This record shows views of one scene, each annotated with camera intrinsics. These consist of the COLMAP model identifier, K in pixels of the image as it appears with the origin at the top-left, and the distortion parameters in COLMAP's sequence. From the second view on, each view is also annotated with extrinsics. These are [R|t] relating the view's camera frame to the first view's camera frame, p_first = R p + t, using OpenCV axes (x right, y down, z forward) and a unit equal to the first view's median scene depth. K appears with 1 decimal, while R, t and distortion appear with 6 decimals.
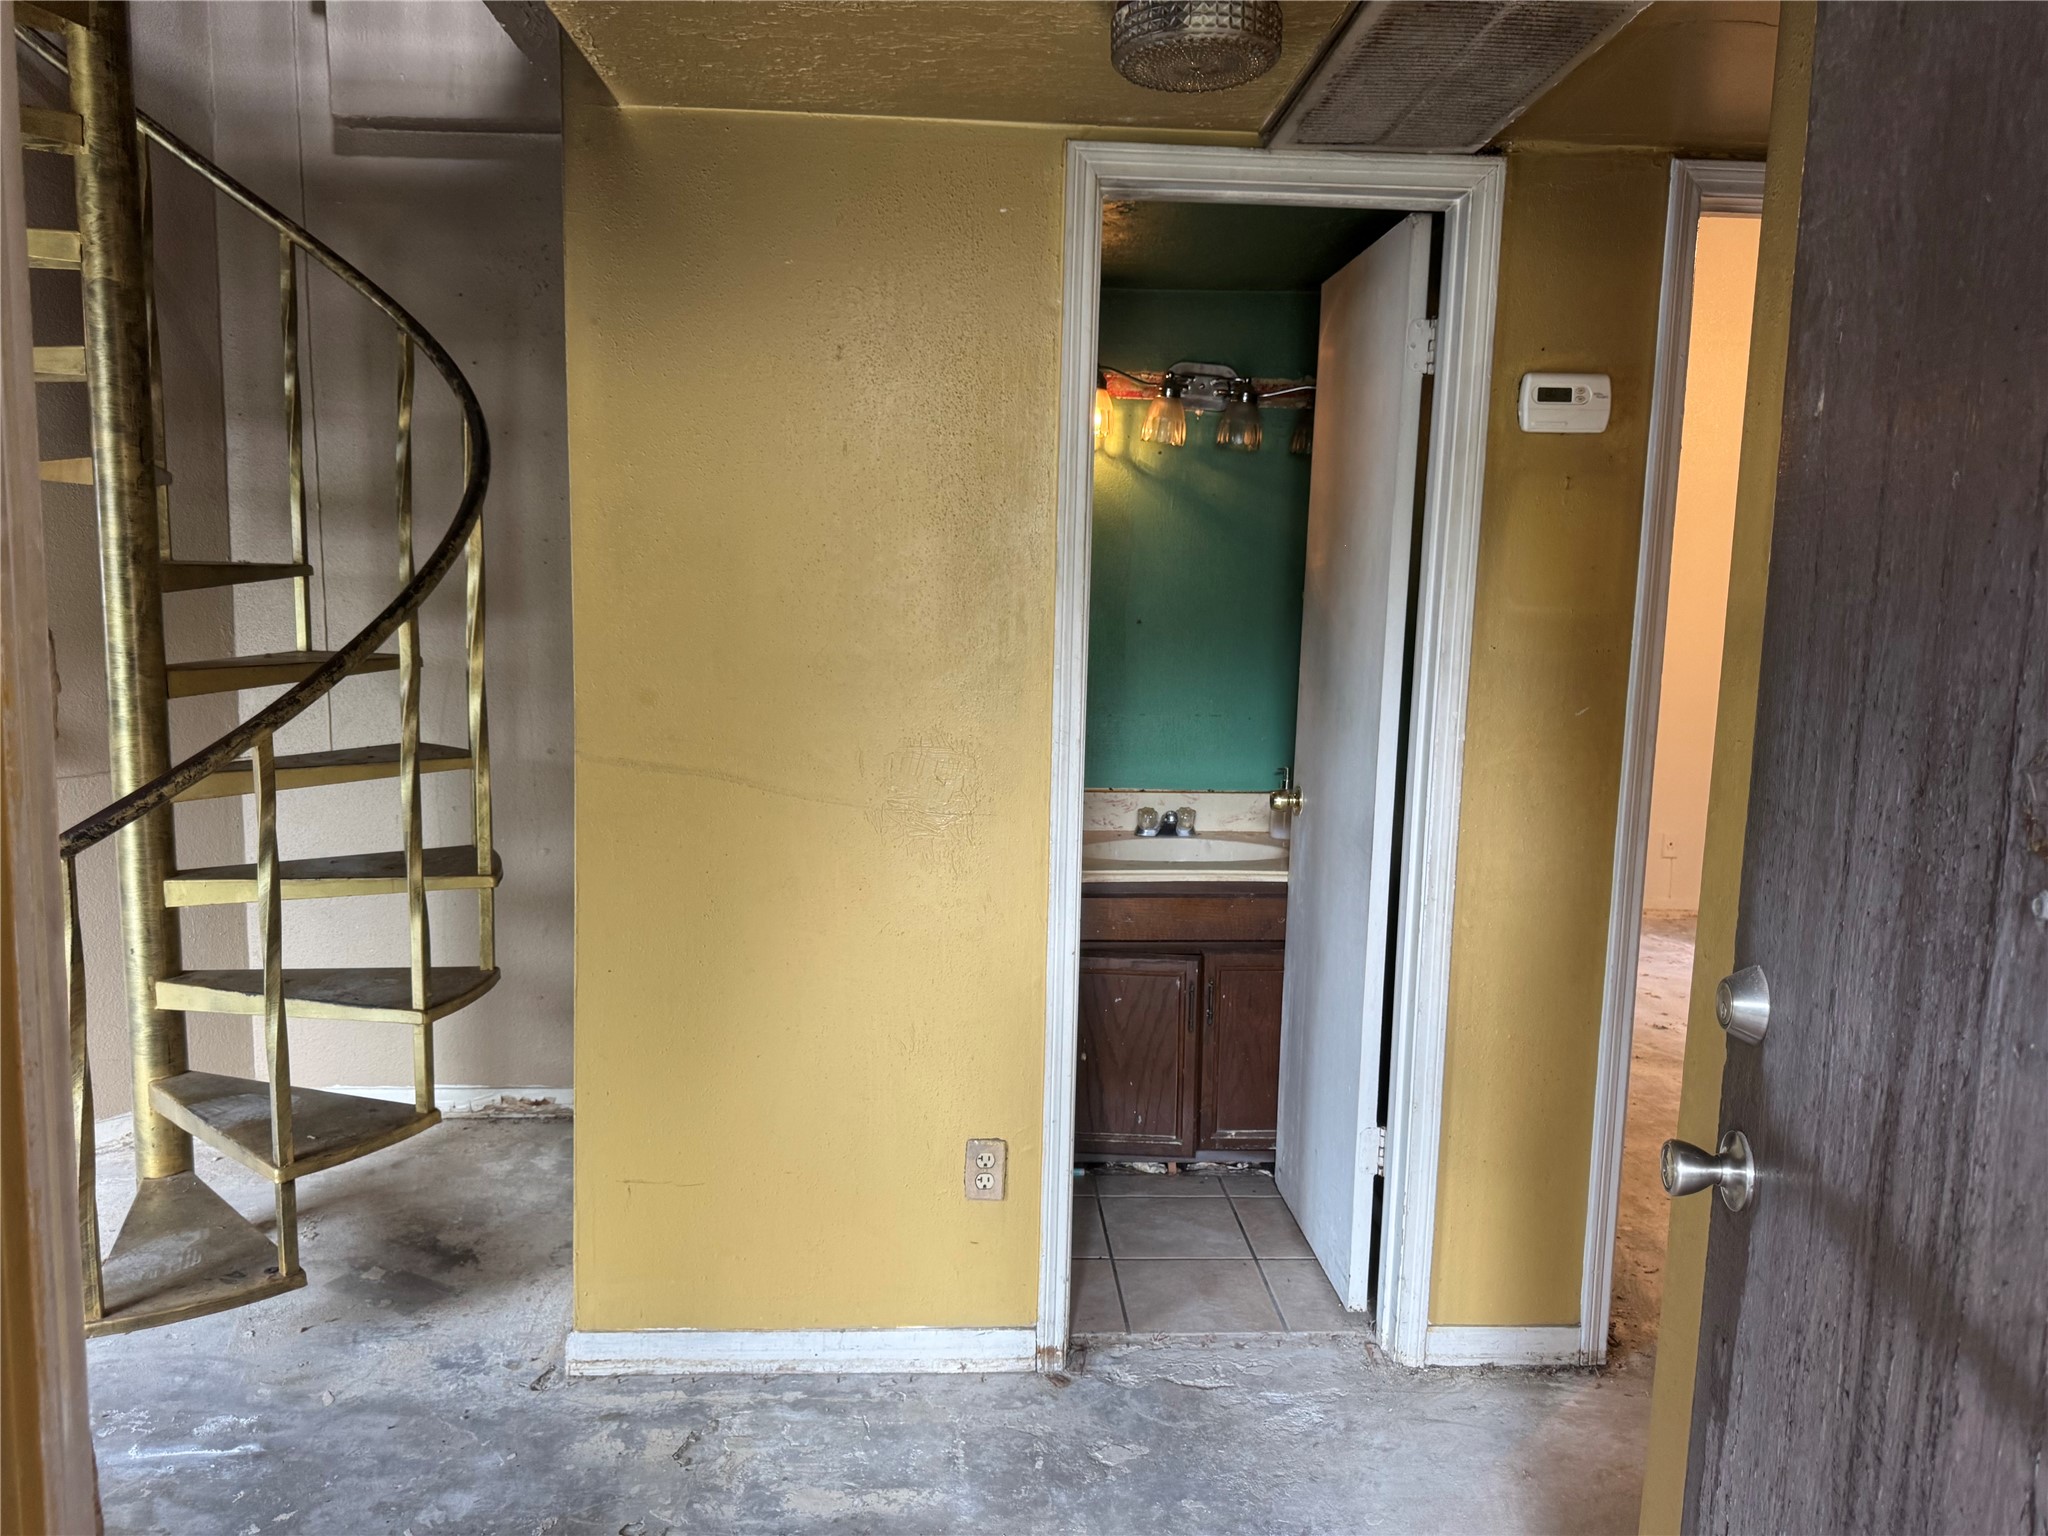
lens RADIAL K [[1423.9, 0, 1024.9], [0, 1423.9, 773.3], [0, 0, 1]] dist [0.073581, -0.111297]
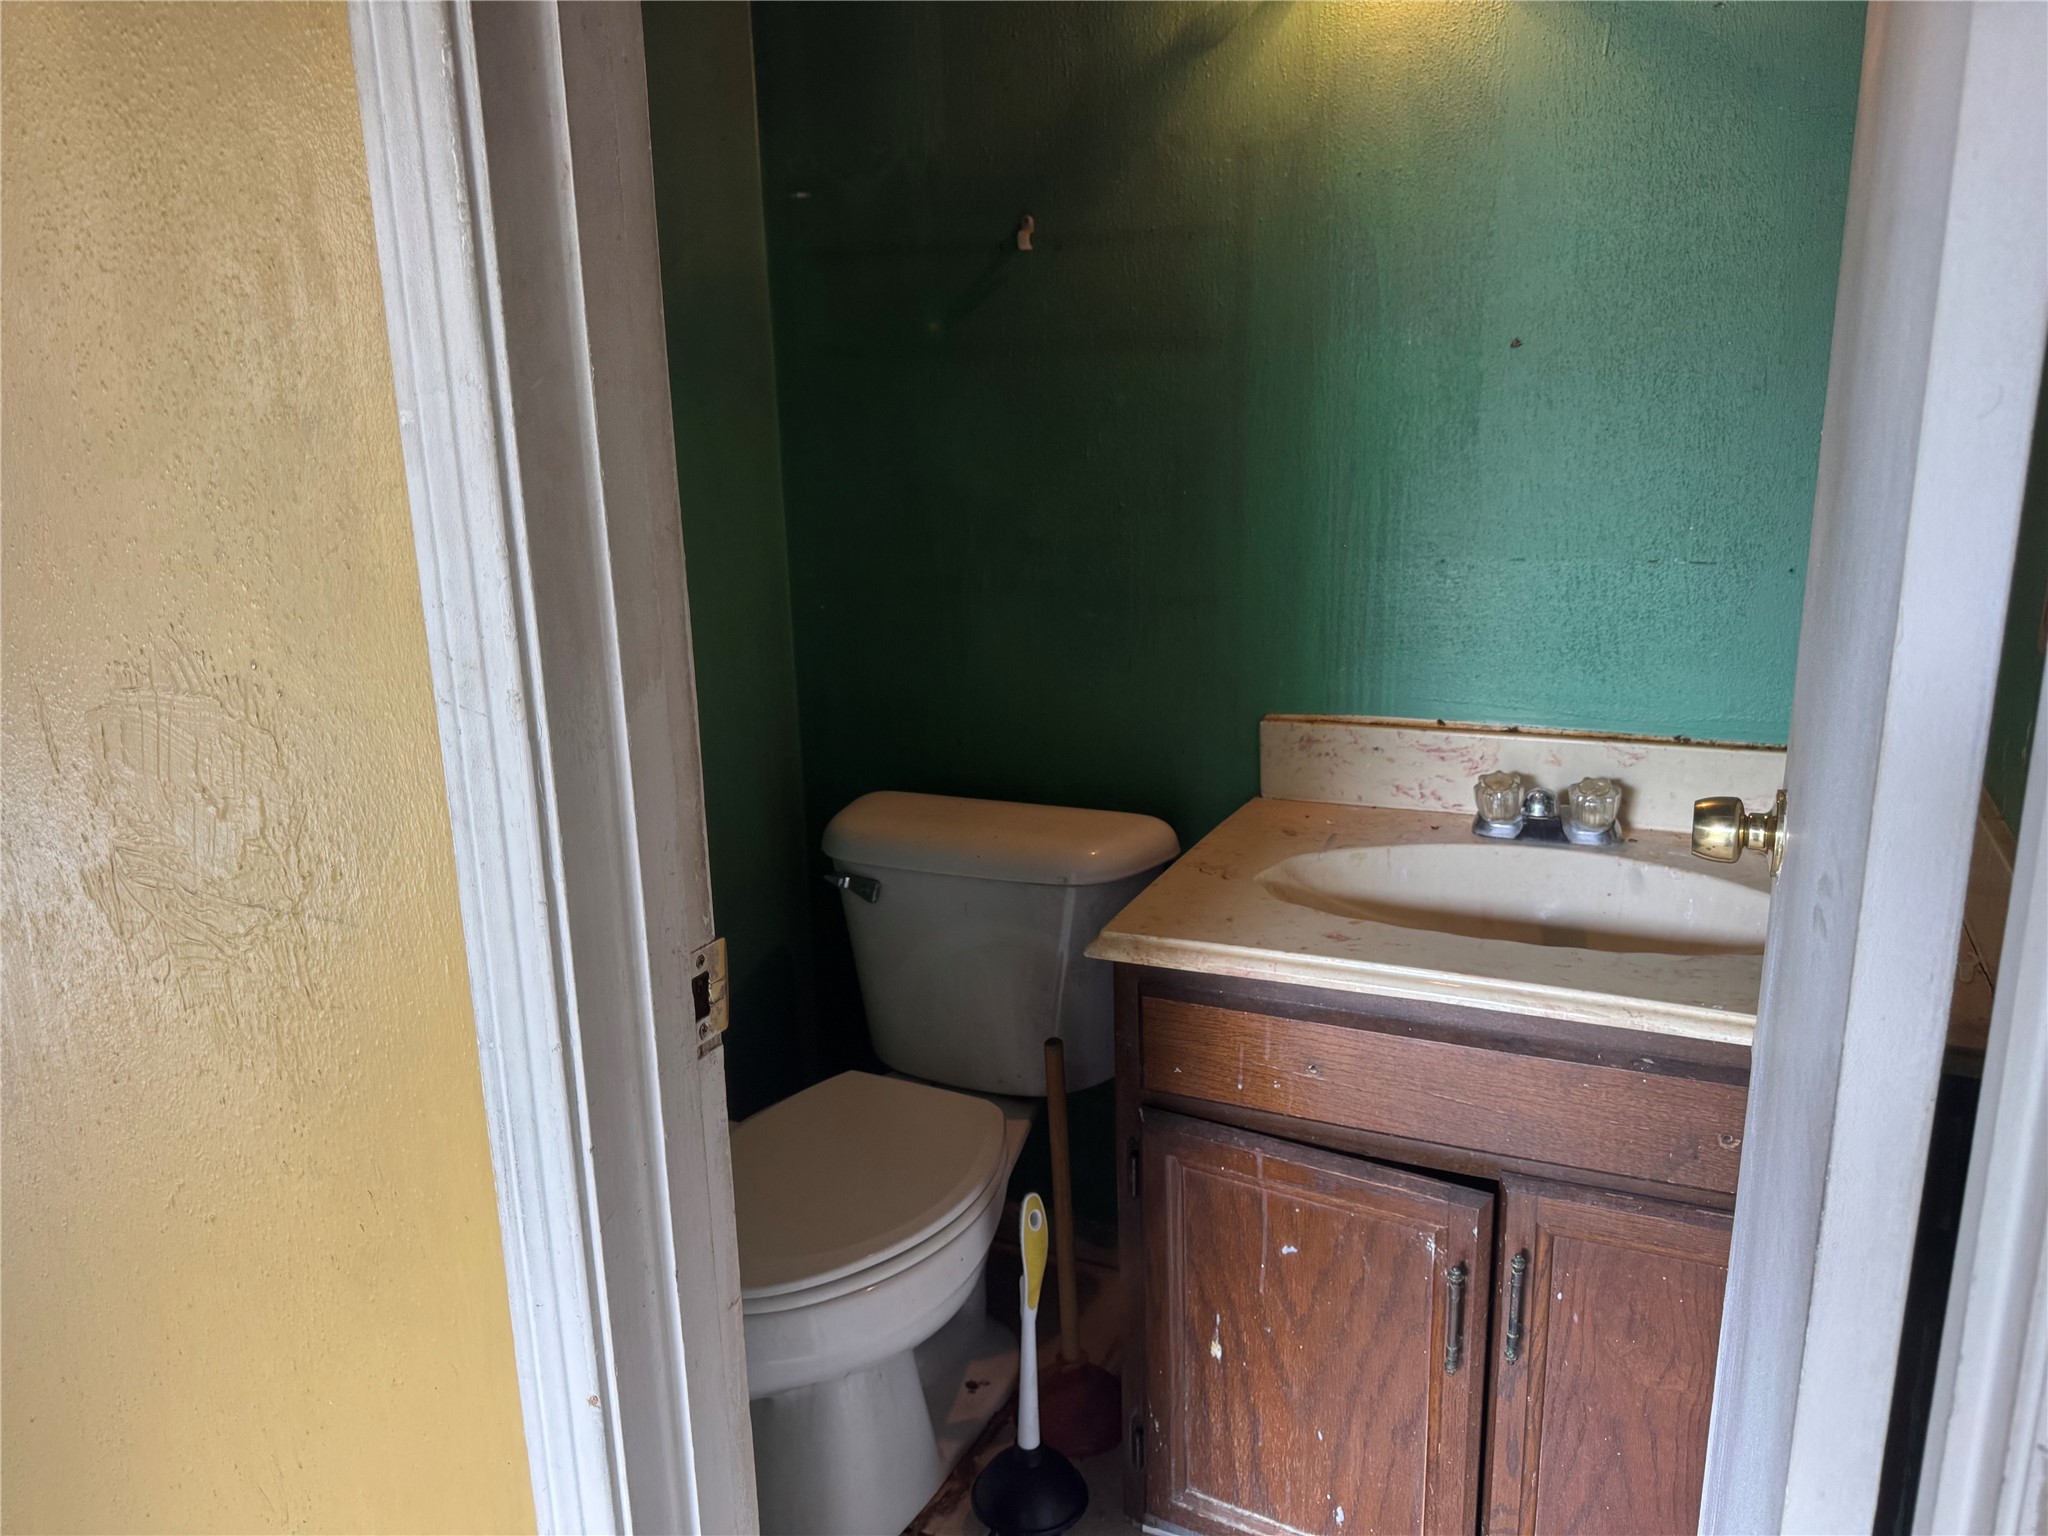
lens RADIAL K [[1423.9, 0, 1024.9], [0, 1423.9, 773.3], [0, 0, 1]] dist [0.073581, -0.111297]
pose [[0.878776, 0.074222, -0.471428, 0.186634], [-0.017259, 0.992128, 0.124030, -0.032664], [0.476922, -0.100858, 0.873140, 0.601928]]
